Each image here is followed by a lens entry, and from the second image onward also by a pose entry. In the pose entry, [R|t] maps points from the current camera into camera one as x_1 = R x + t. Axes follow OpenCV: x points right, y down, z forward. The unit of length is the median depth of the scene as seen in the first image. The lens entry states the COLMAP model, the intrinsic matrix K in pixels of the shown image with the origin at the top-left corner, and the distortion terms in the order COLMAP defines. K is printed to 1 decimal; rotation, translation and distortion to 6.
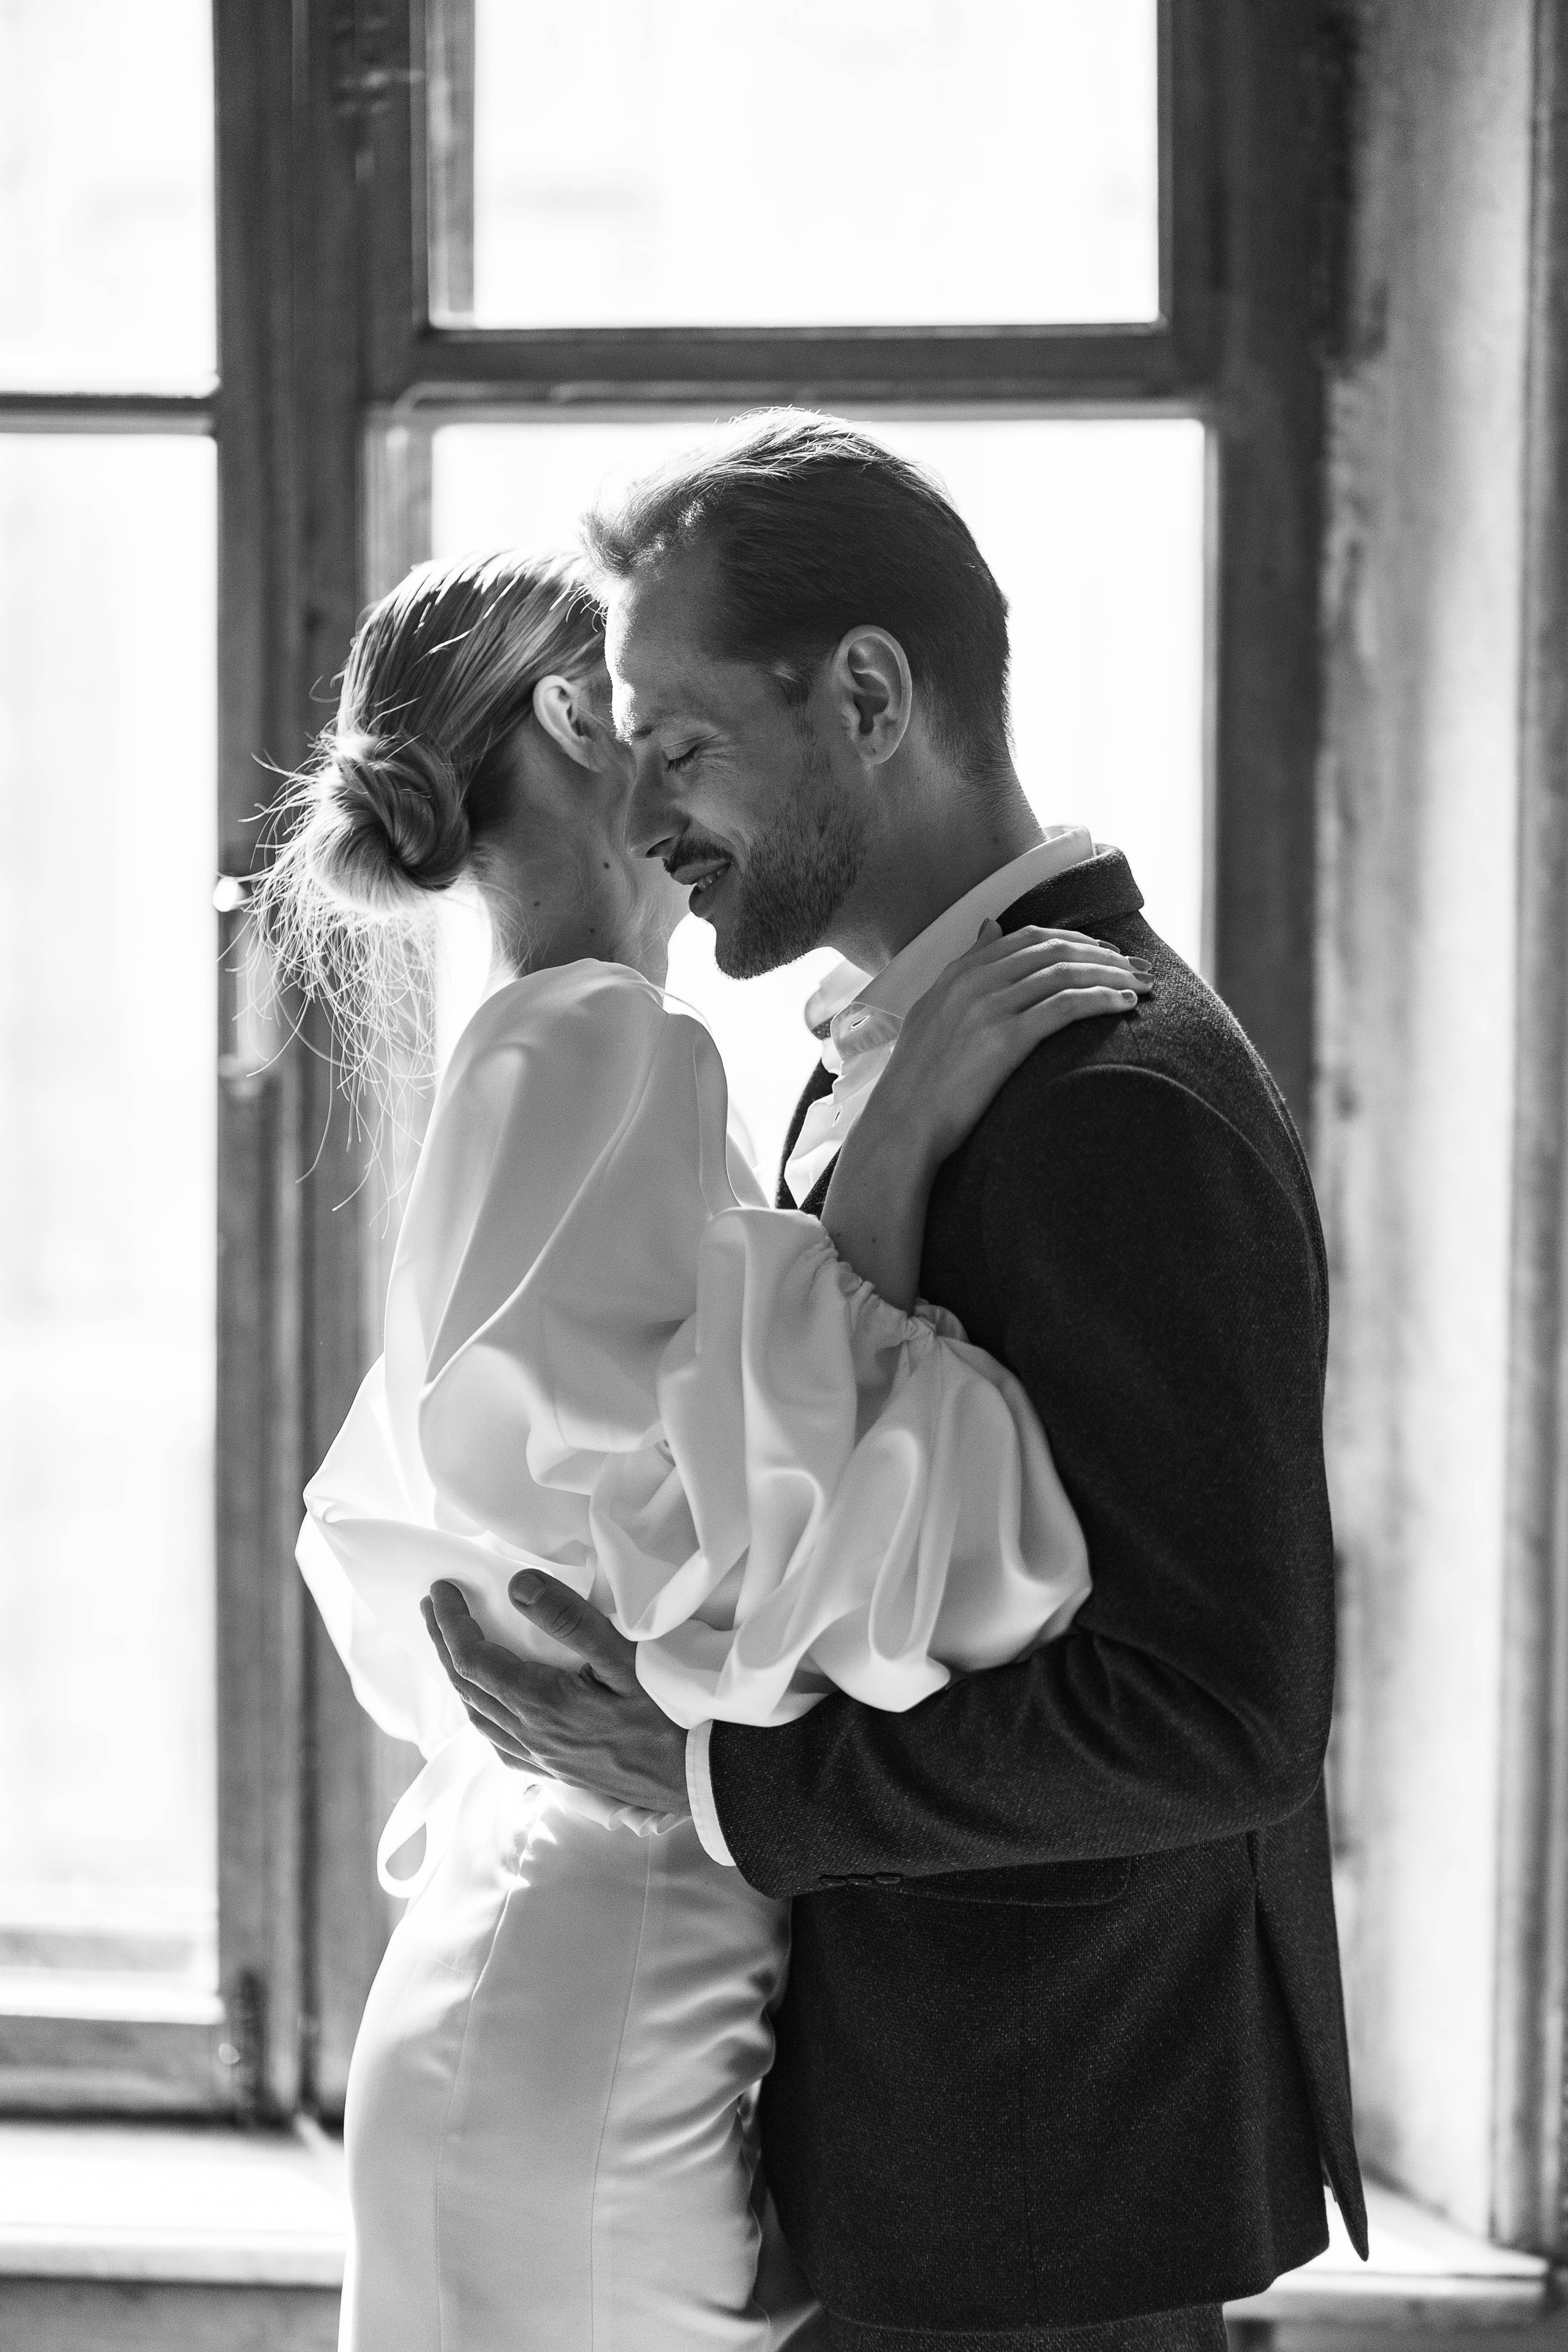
lens RADIAL K [[5660.2, 0, 785.6], [0, 5660.2, 1152.4], [0, 0, 1]] dist [-0.007589, 0.000000]
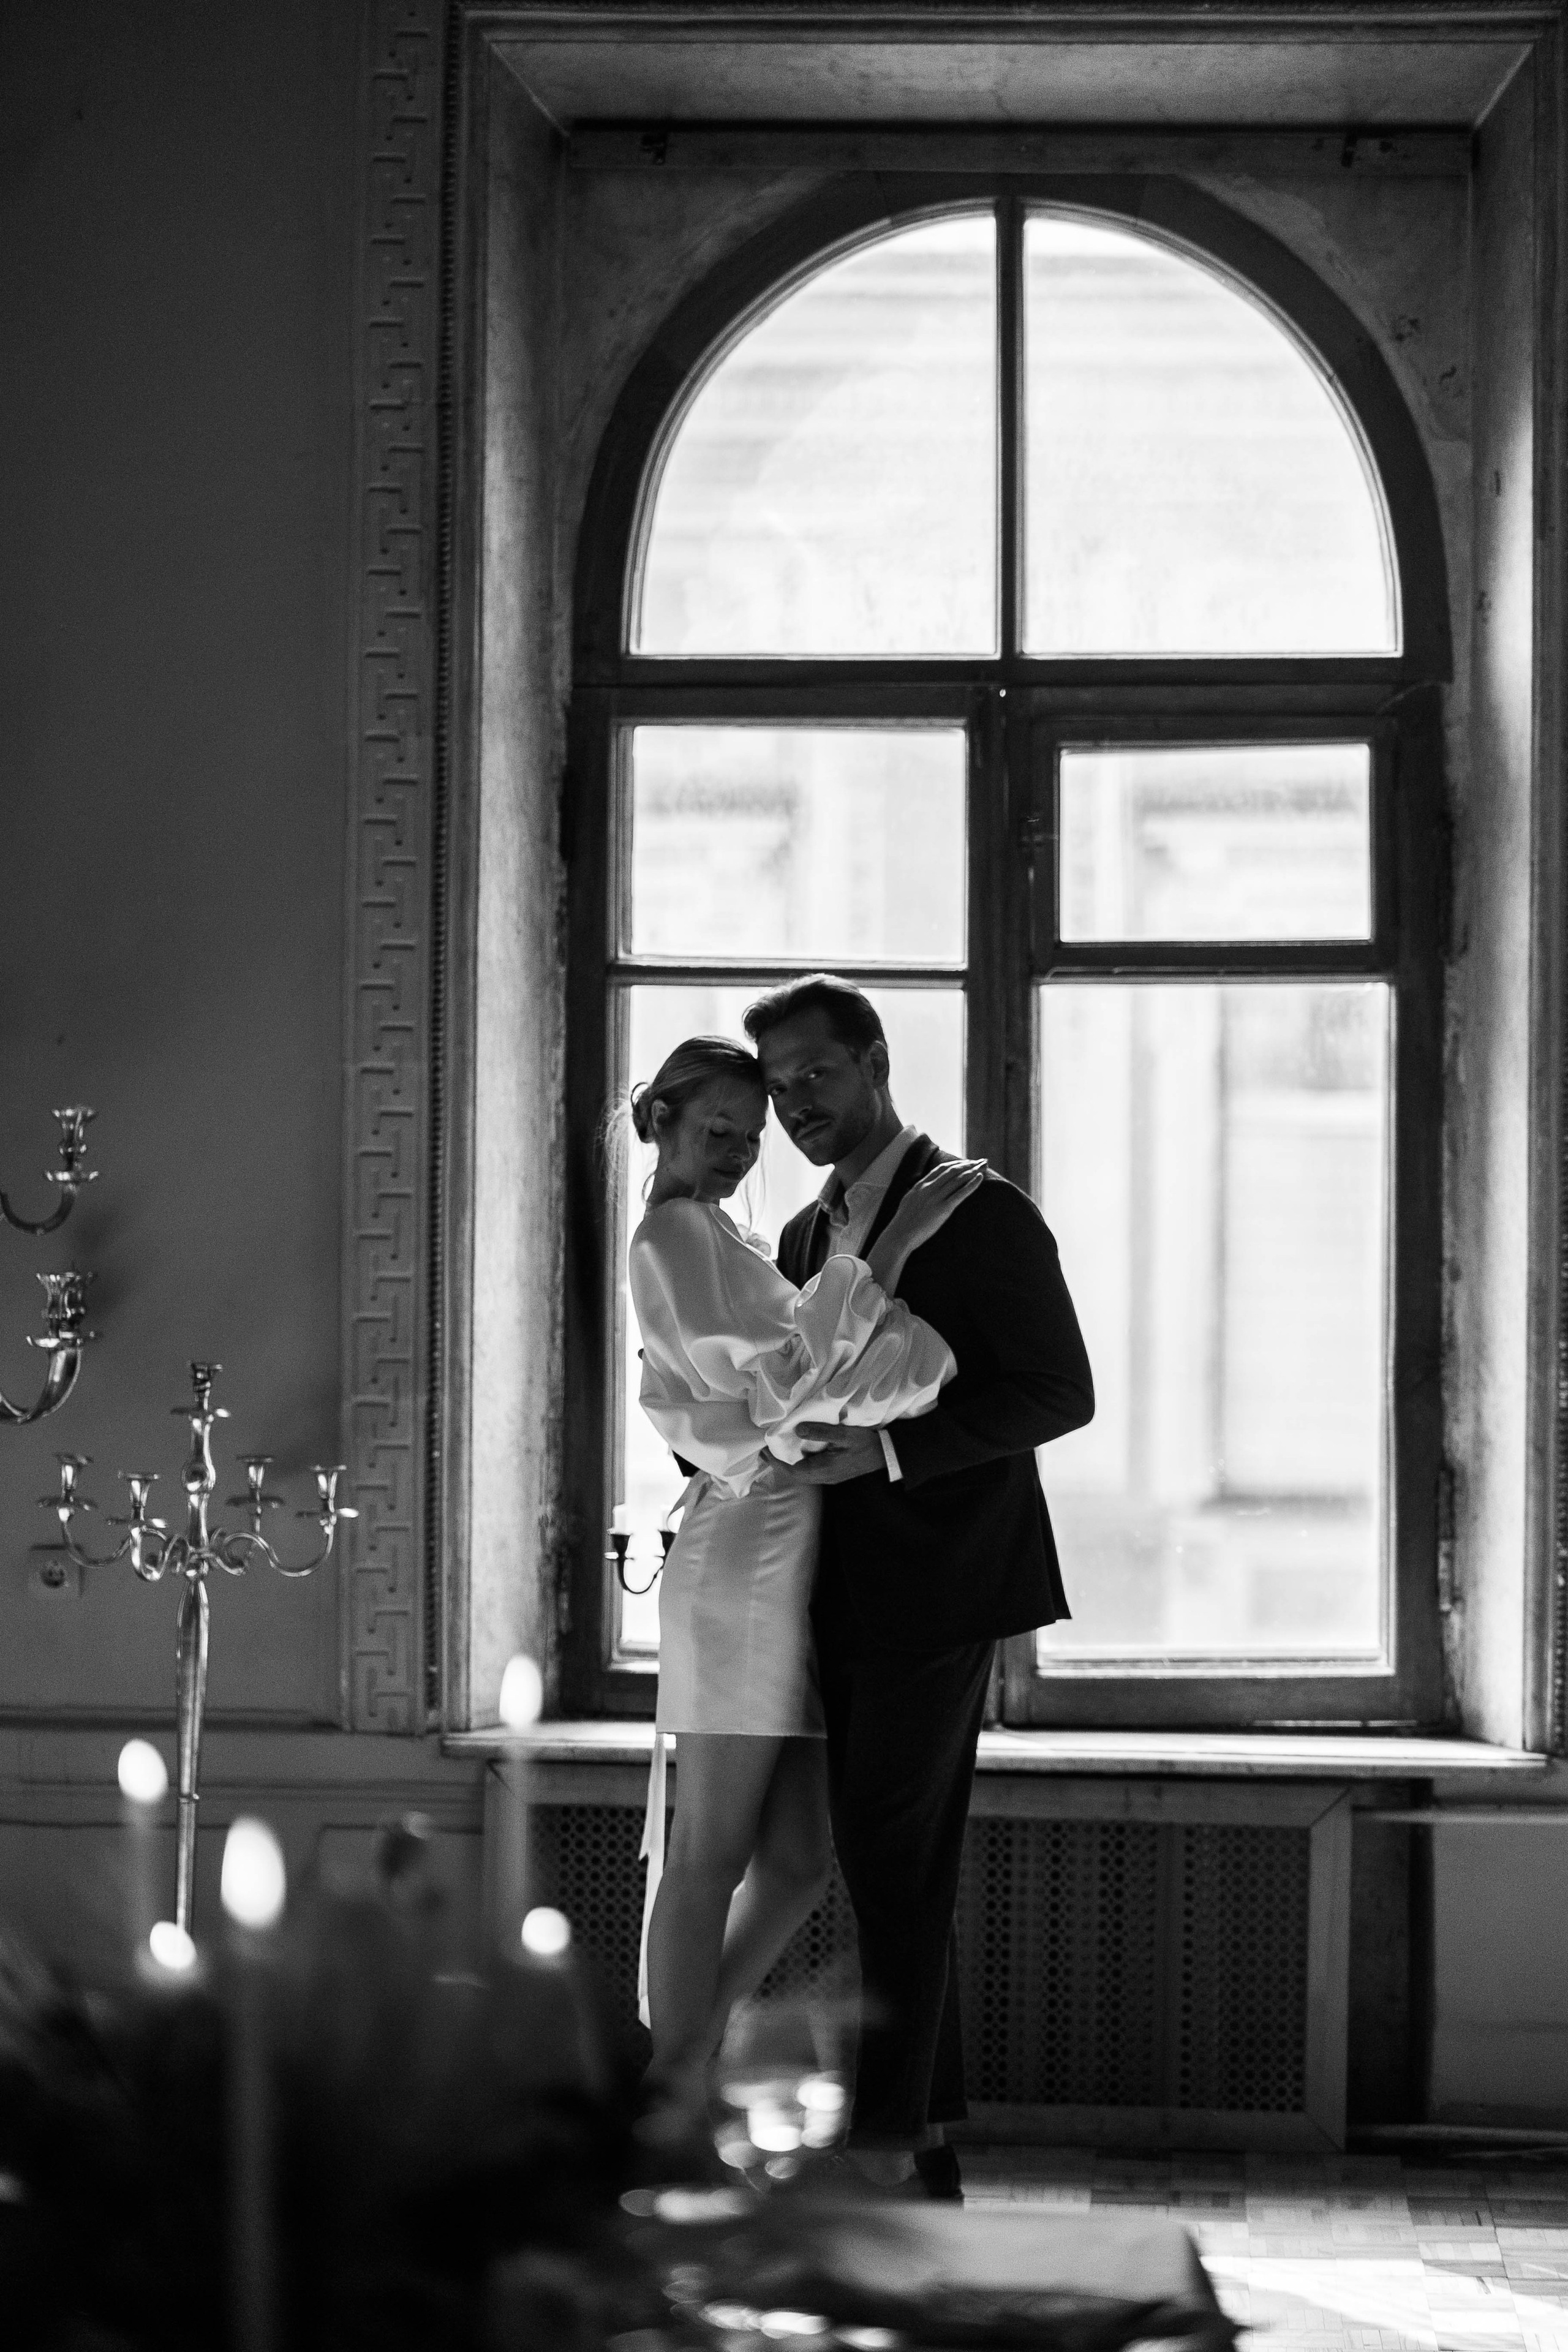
lens RADIAL K [[5660.2, 0, 796.8], [0, 5660.2, 1168.5], [0, 0, 1]] dist [-0.007589, 0.000000]
pose [[0.999973, 0.000010, 0.007392, -0.192599], [0.000666, 0.995811, -0.091430, 0.164135], [-0.007362, 0.091432, 0.995784, -1.345756]]
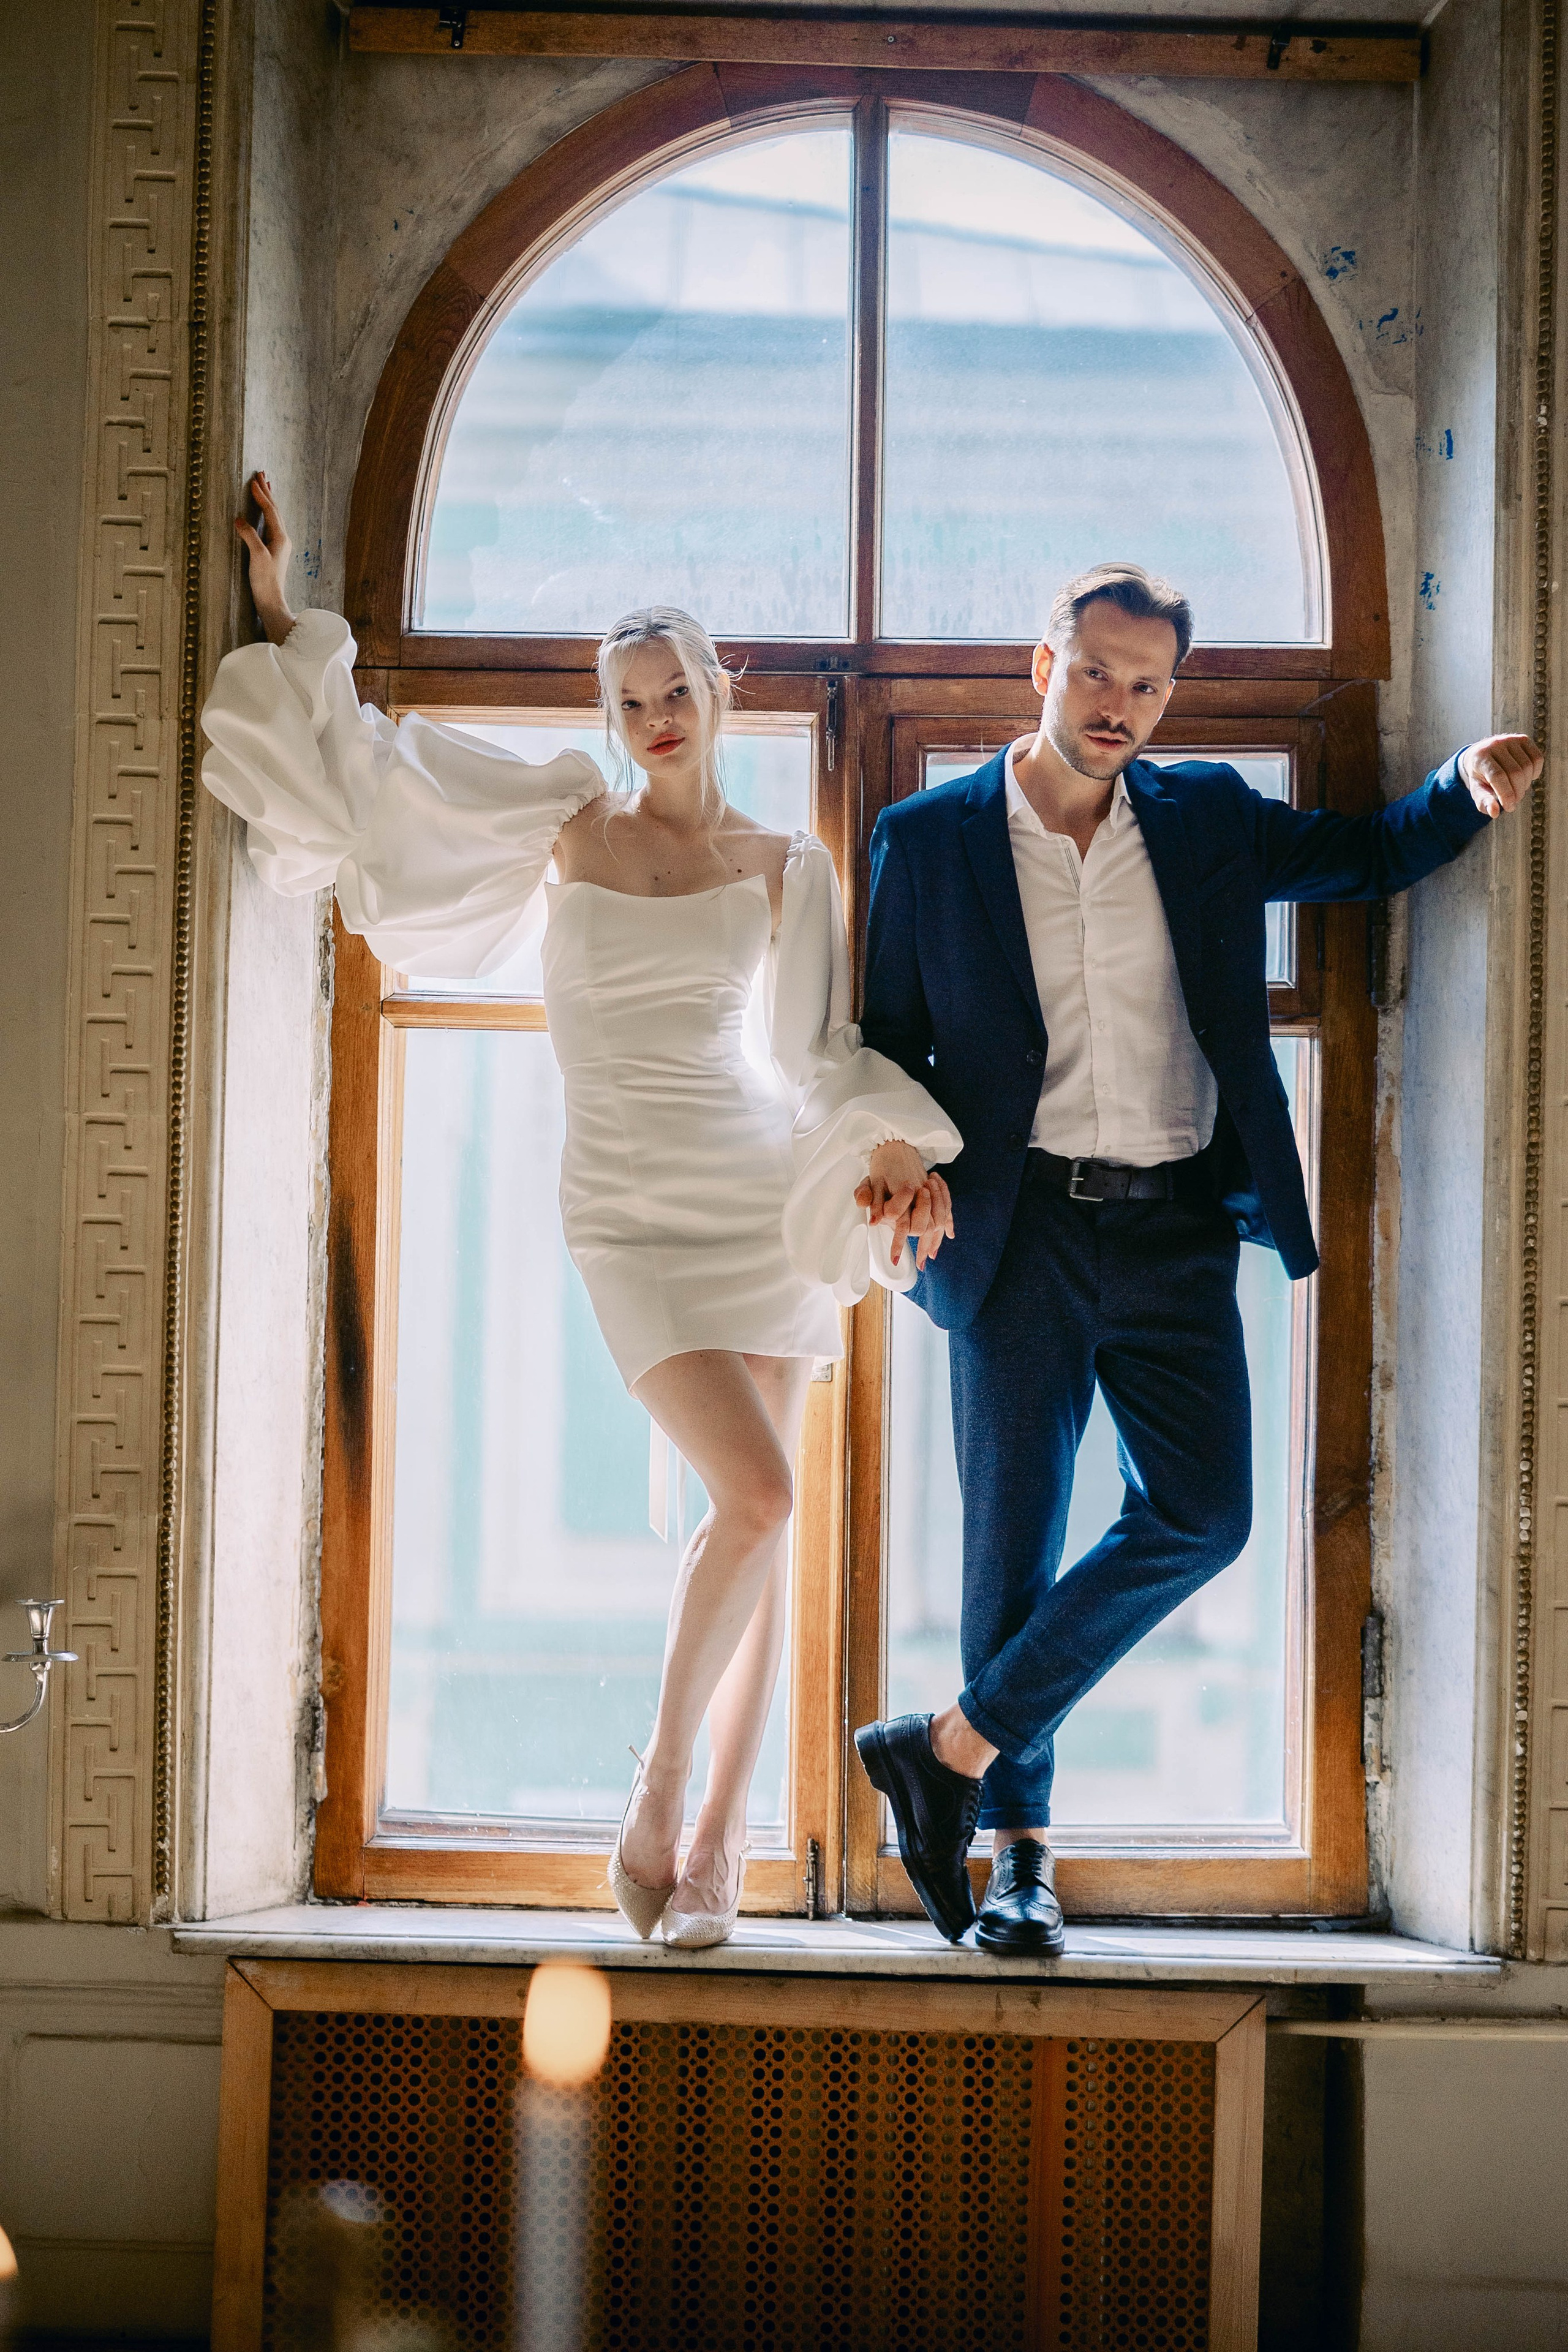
lens RADIAL K [[5660.2, 0, 788.0], [0, 5660.2, 1164.9], [0, 0, 1]] dist [-0.007589, 0.000000]
pose [[0.997400, 0.013168, 0.070846, -0.252689], [-0.004941, 0.993345, -0.115075, 0.146395], [-0.071890, 0.114426, 0.990827, -0.954061]]
